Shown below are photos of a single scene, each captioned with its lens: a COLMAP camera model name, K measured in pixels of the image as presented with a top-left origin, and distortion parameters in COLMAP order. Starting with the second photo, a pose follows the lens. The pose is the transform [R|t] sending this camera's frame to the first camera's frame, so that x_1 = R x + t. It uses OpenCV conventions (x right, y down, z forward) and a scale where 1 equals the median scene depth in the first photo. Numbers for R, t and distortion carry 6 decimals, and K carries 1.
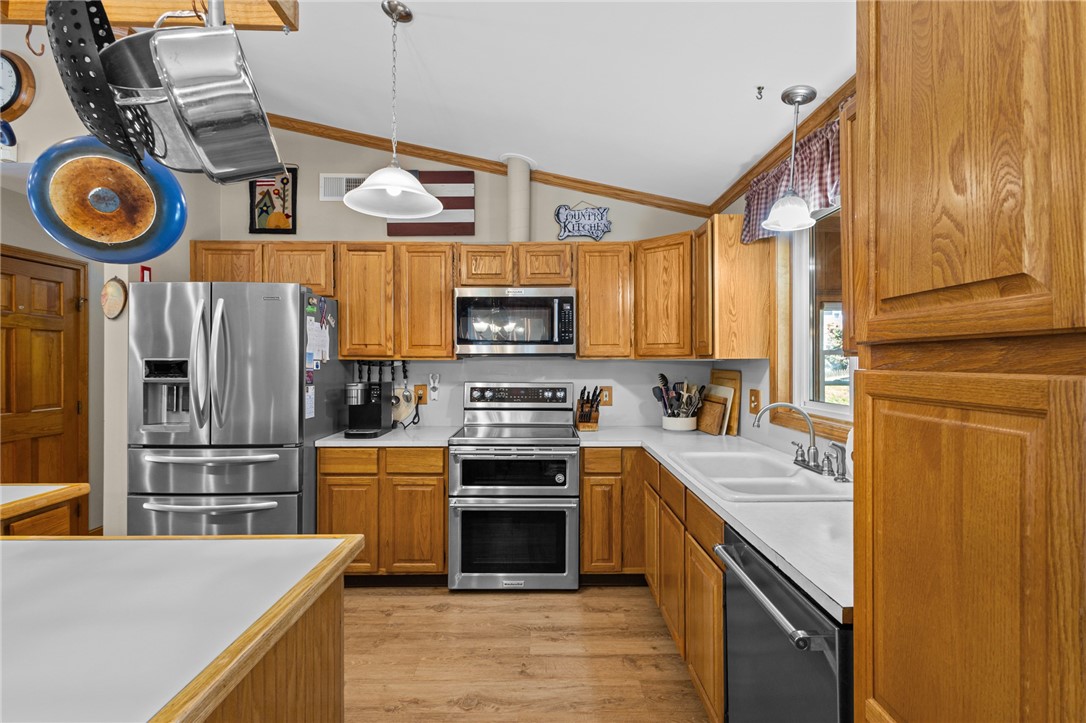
lens RADIAL K [[502.3, 0, 554.1], [0, 502.3, 358.3], [0, 0, 1]] dist [0.010870, -0.004071]
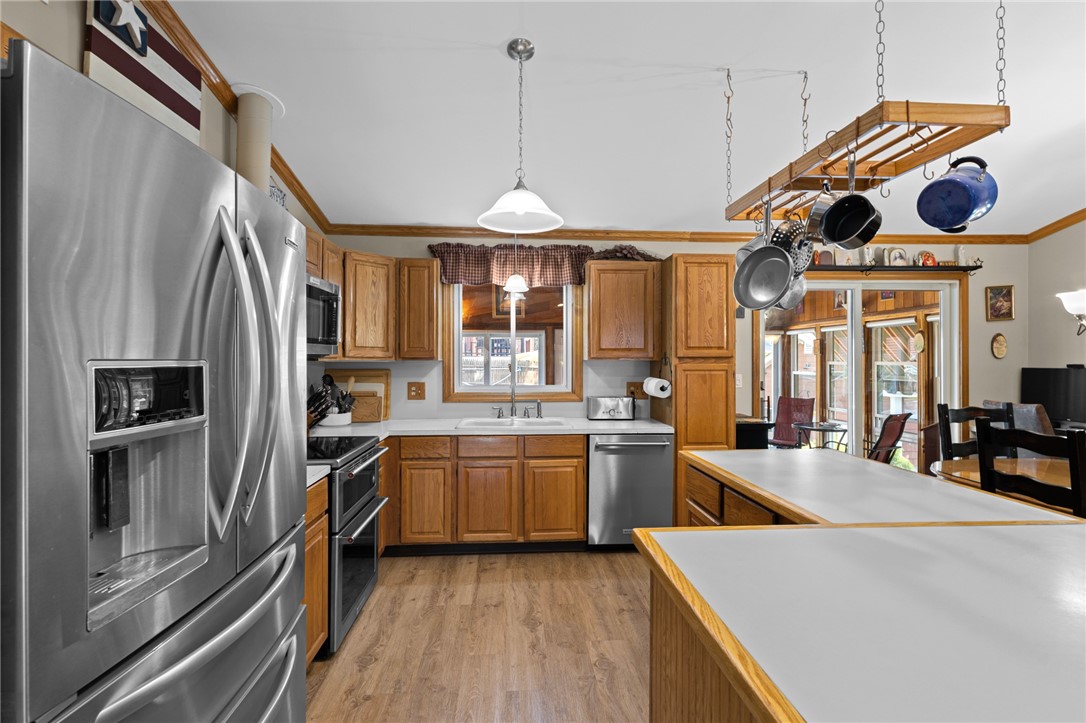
lens RADIAL K [[502.3, 0, 538.7], [0, 502.3, 361.6], [0, 0, 1]] dist [0.010870, -0.004071]
pose [[-0.045657, -0.005501, 0.998942, -1.035334], [-0.004293, 0.999977, 0.005311, -0.003641], [-0.998948, -0.004046, -0.045680, 0.734767]]
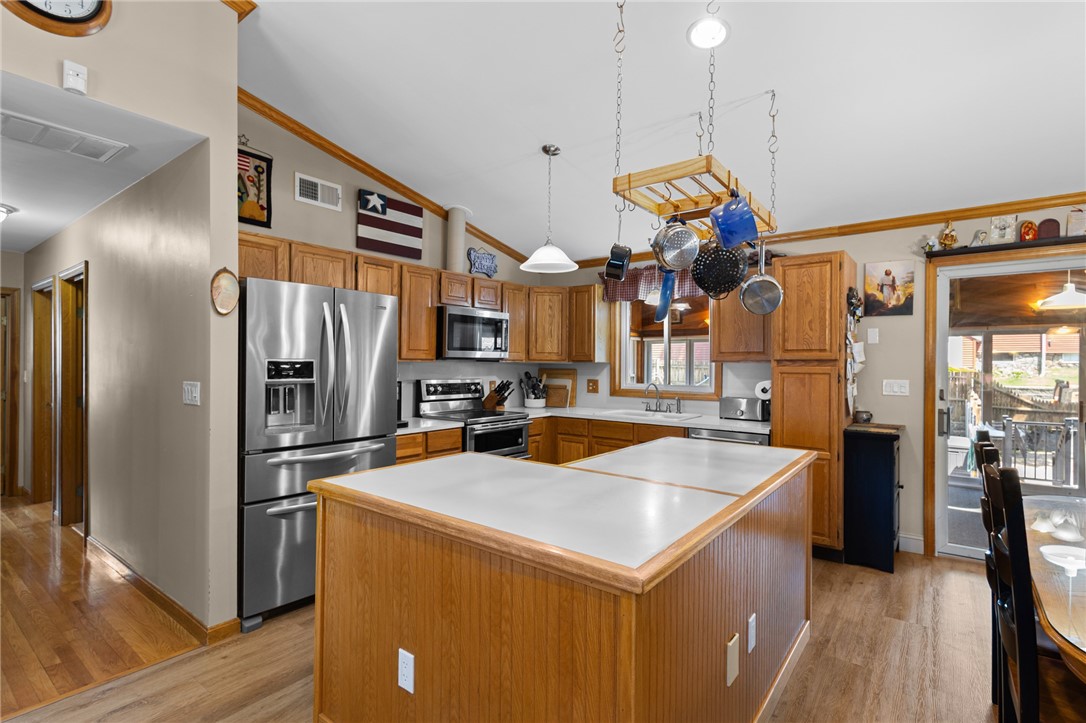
lens RADIAL K [[502.3, 0, 554.1], [0, 502.3, 360.0], [0, 0, 1]] dist [0.010870, -0.004071]
pose [[0.612452, 0.008841, 0.790458, -1.153458], [-0.009177, 0.999950, -0.004074, 0.001029], [-0.790454, -0.004759, 0.612502, -0.009692]]
